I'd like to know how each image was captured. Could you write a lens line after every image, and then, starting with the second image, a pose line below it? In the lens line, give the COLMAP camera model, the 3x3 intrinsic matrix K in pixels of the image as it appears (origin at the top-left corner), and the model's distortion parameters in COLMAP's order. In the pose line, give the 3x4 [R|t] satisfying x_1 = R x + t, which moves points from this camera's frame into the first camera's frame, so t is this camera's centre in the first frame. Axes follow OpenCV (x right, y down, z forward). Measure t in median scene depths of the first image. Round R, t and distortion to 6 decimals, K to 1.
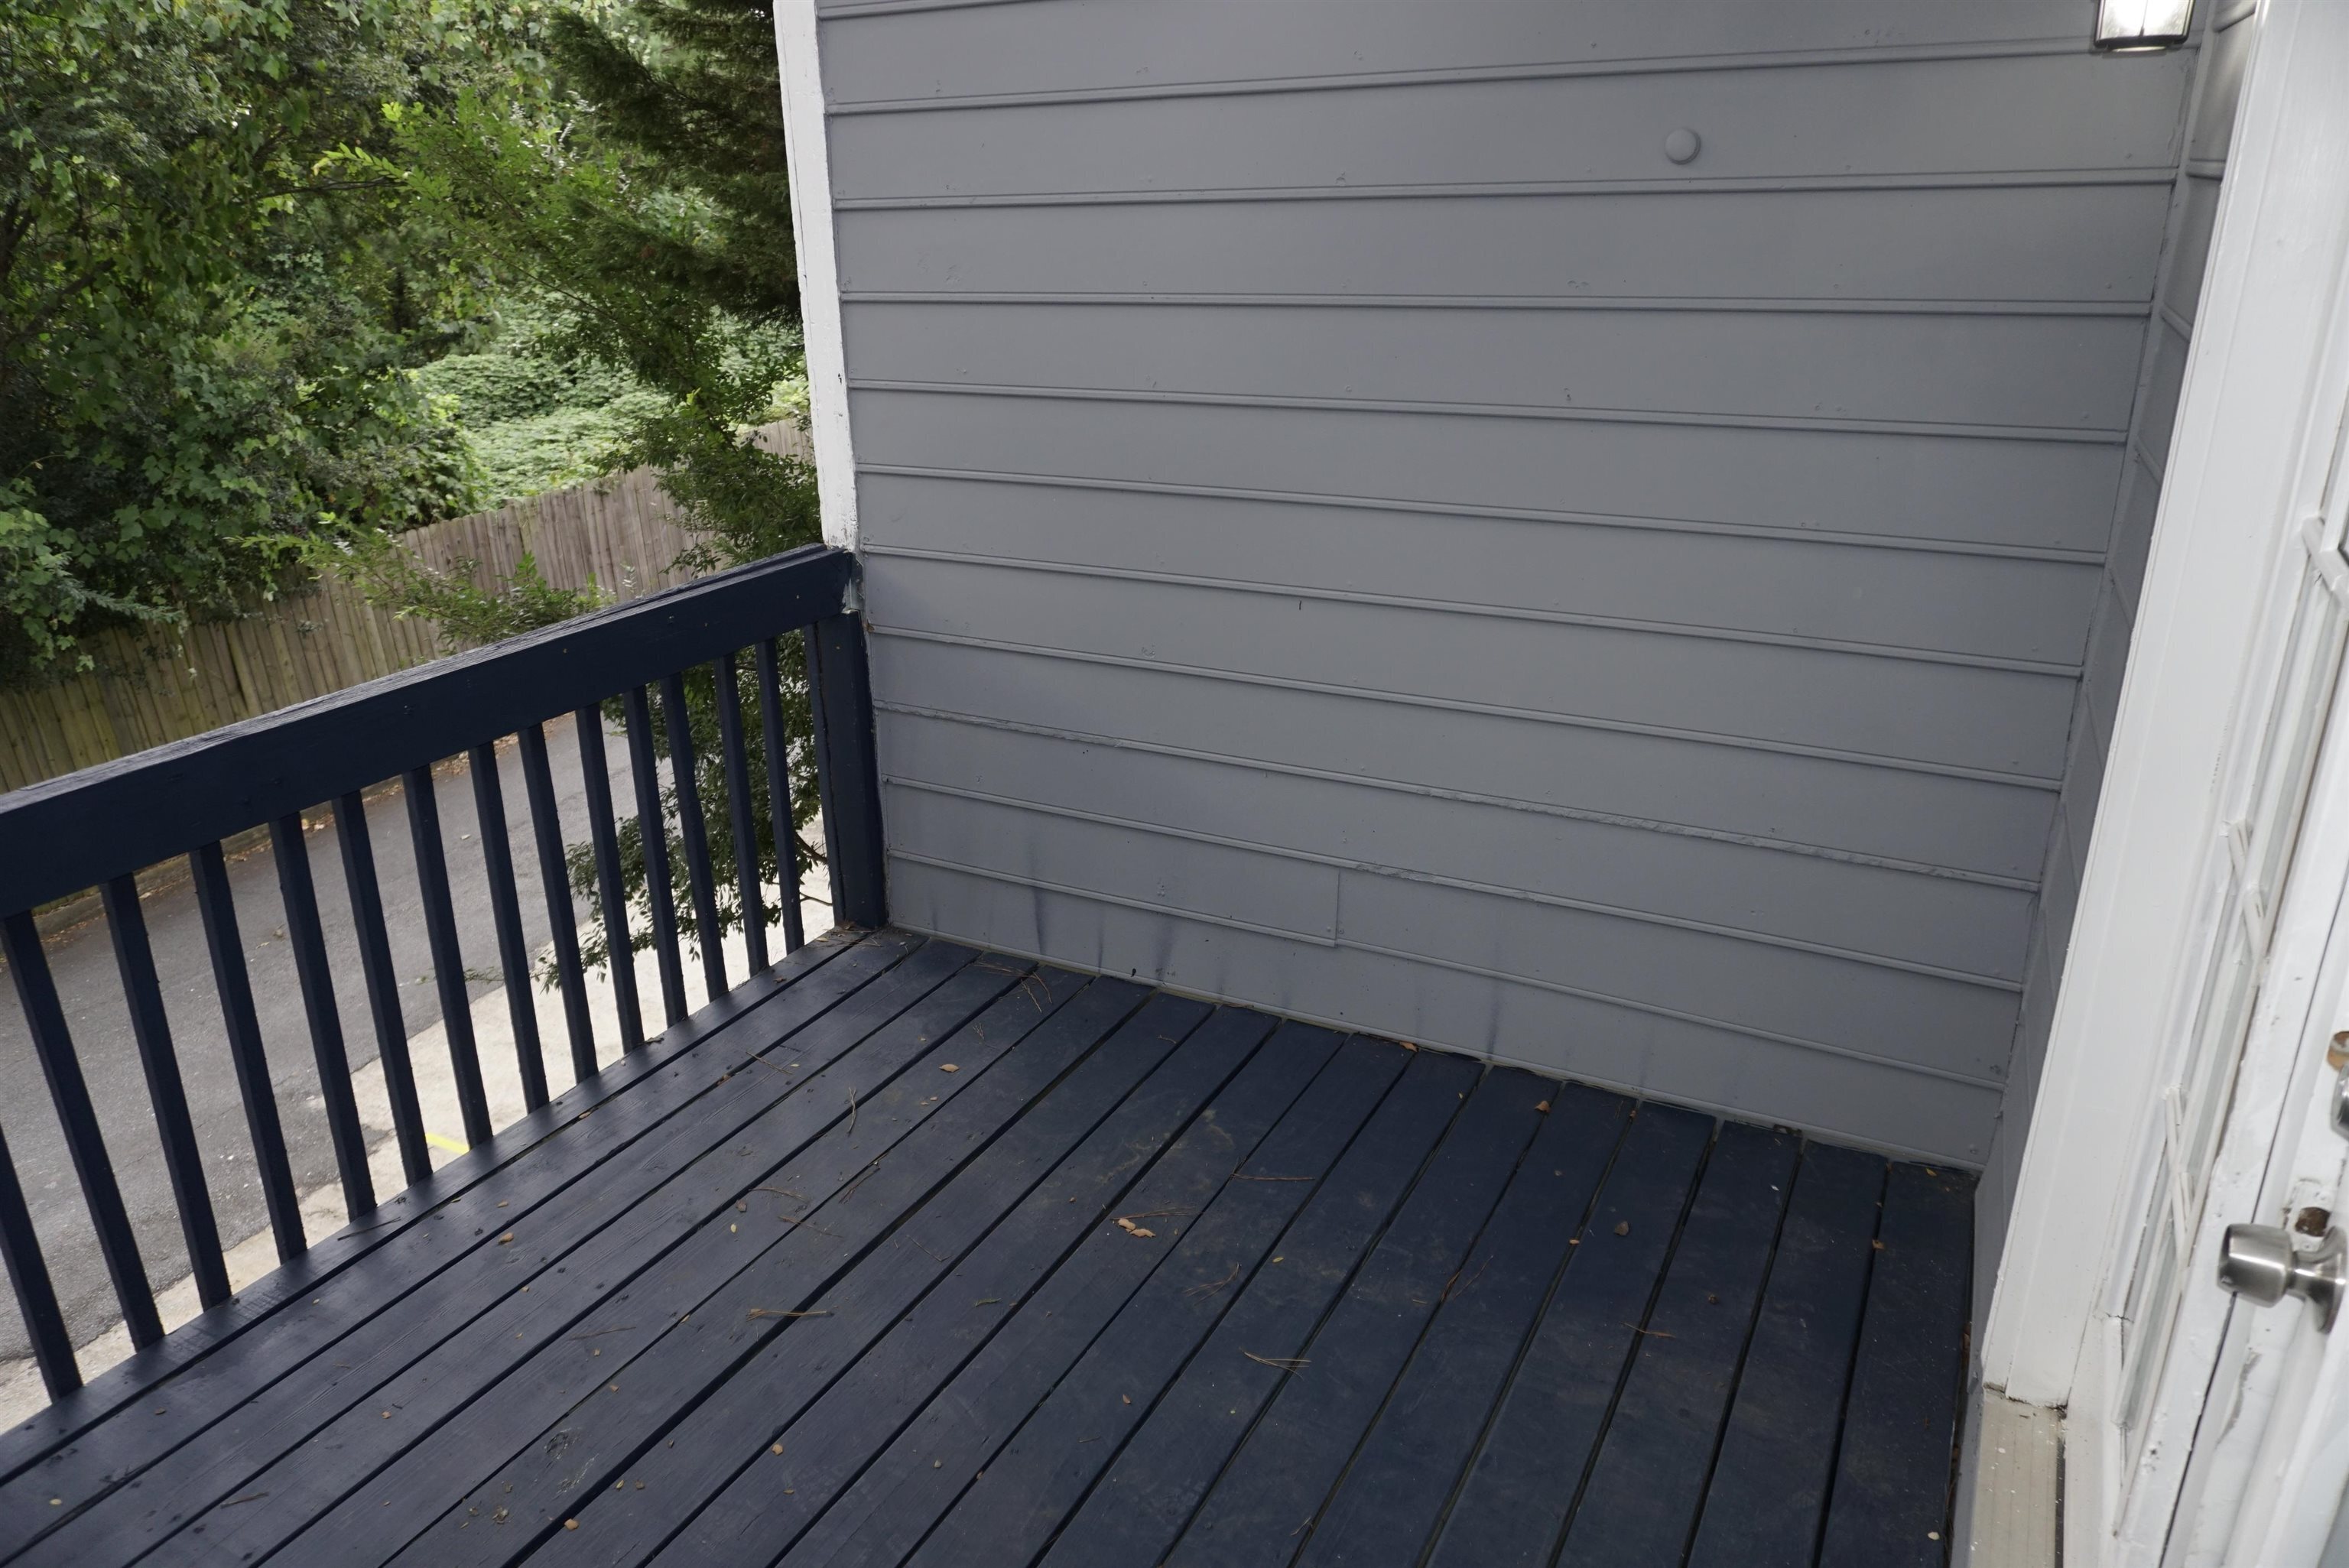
lens RADIAL K [[1571.4, 0, 1160.5], [0, 1571.4, 780.4], [0, 0, 1]] dist [-0.052019, 0.040383]
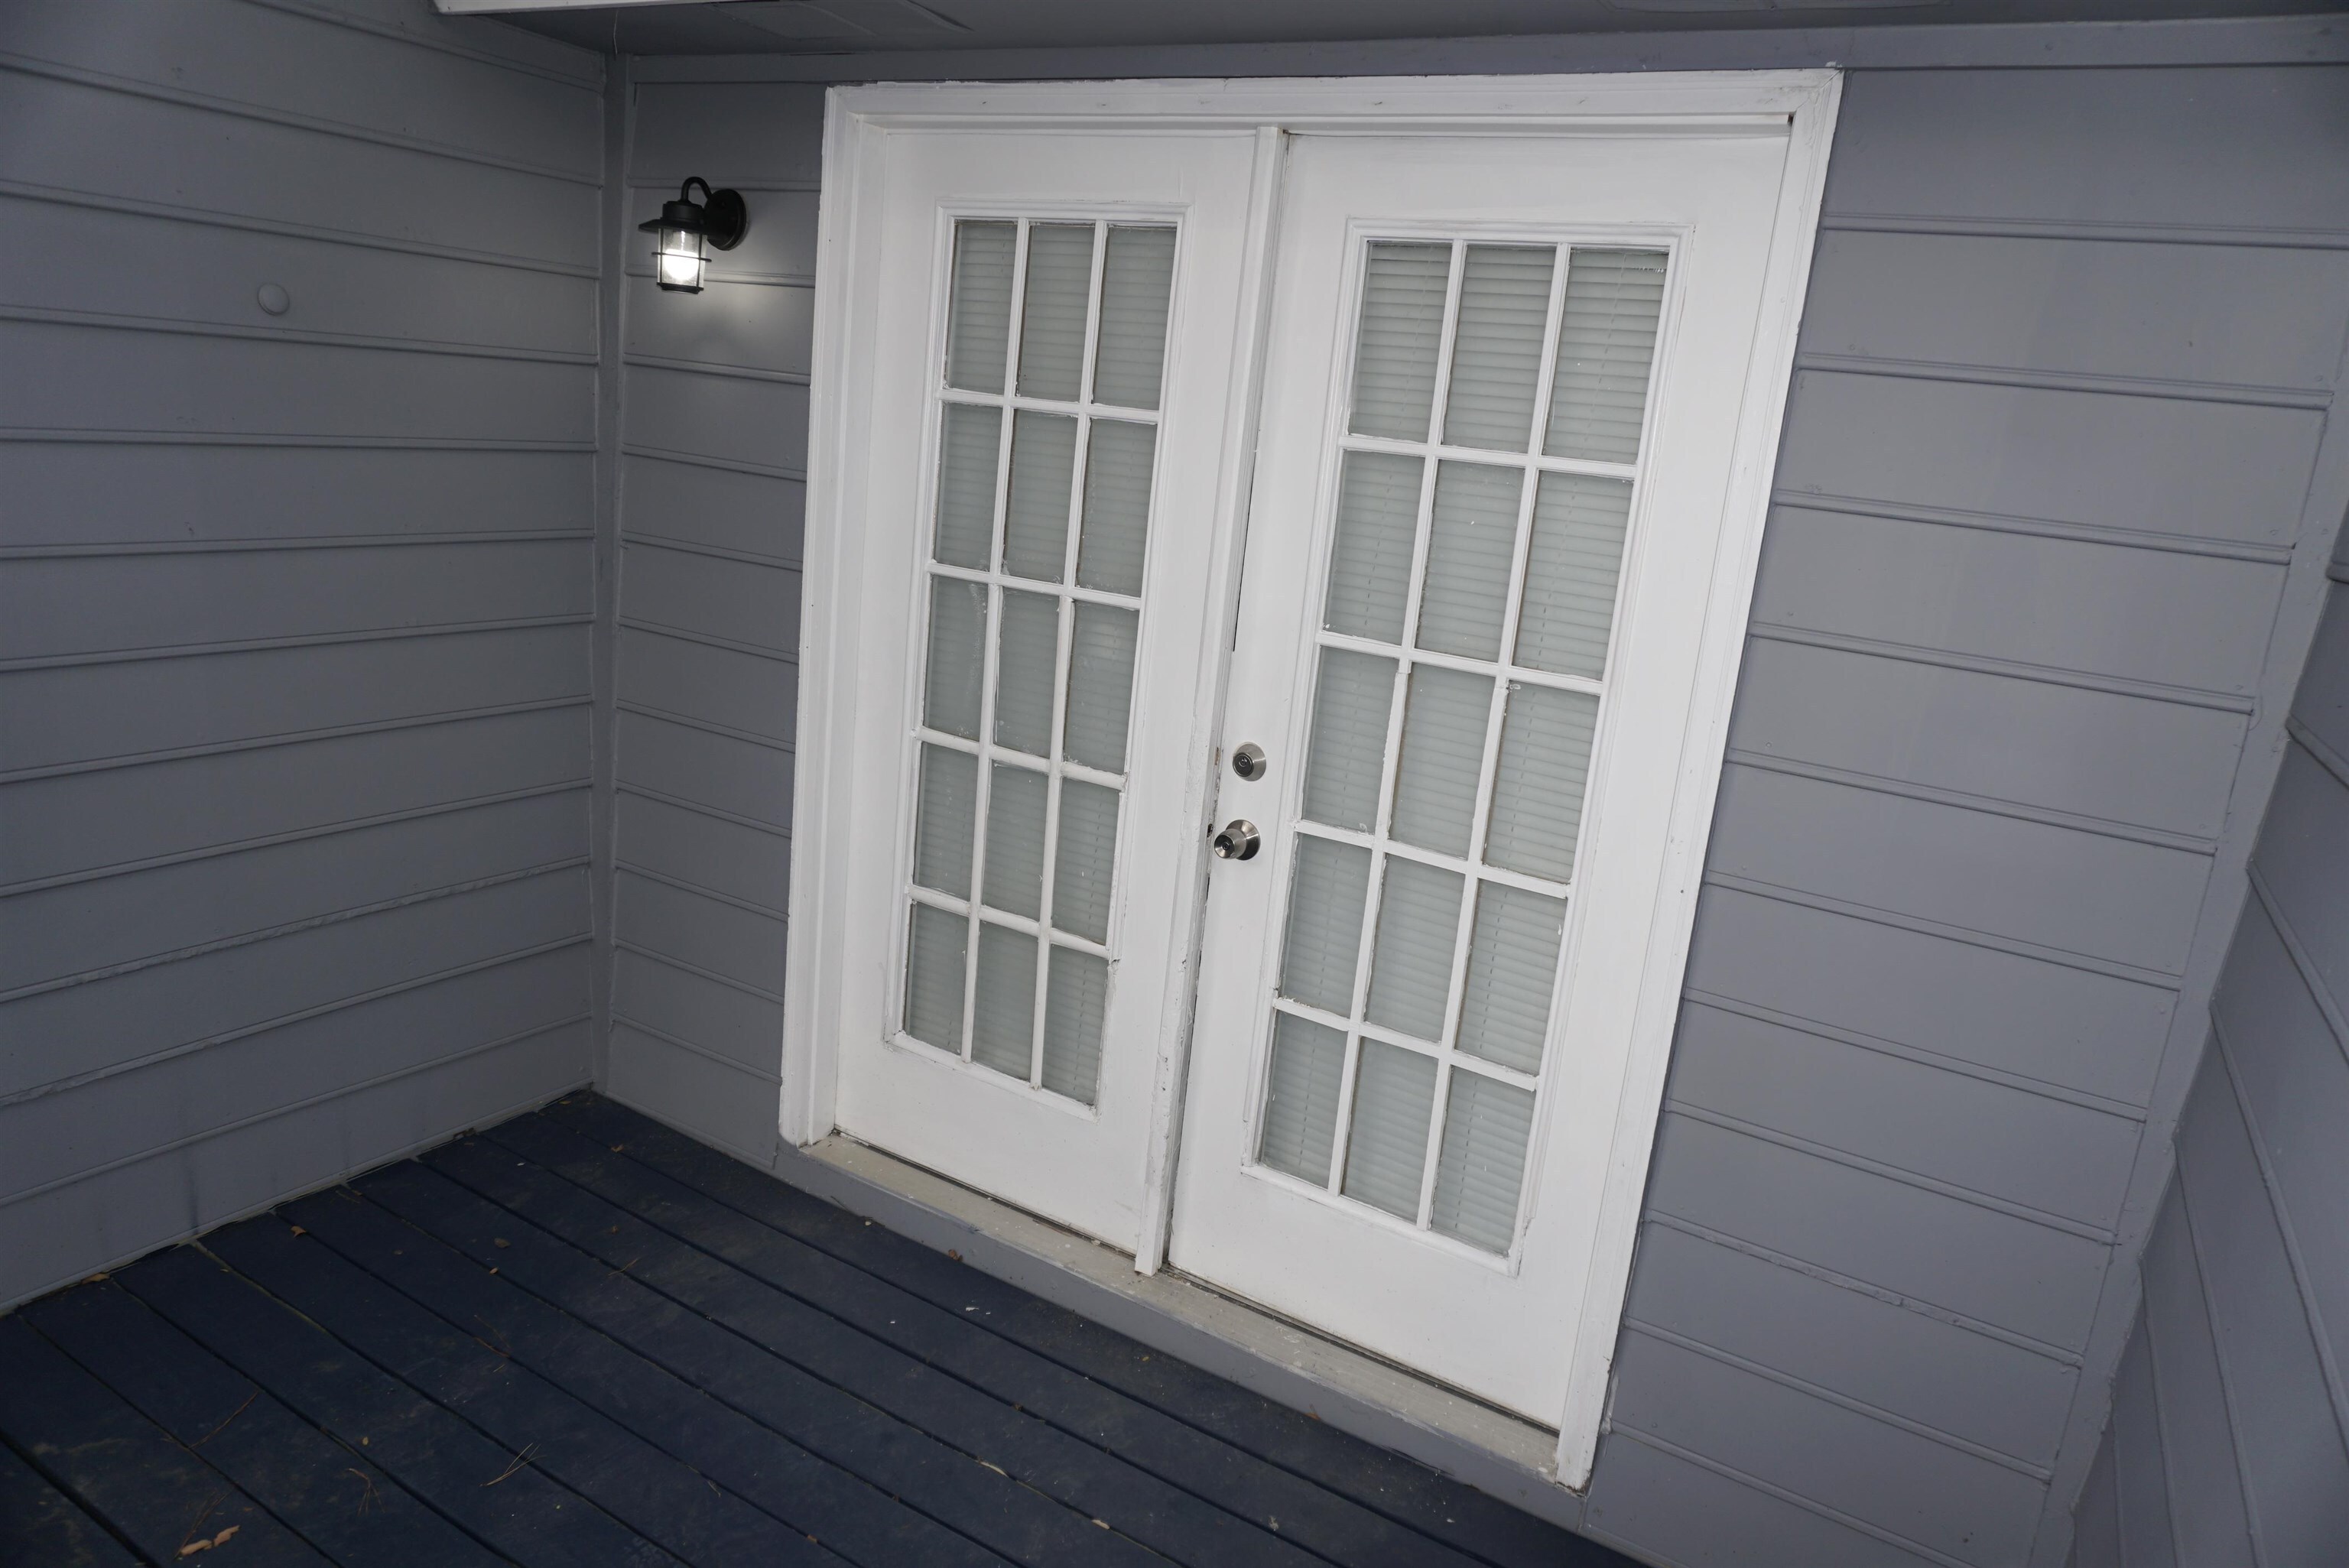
lens RADIAL K [[1571.4, 0, 1160.5], [0, 1571.4, 780.4], [0, 0, 1]] dist [-0.052019, 0.040383]
pose [[0.051888, -0.204250, 0.977543, -0.665085], [0.264130, 0.946810, 0.183809, -0.104479], [-0.963090, 0.248660, 0.103077, 0.315958]]
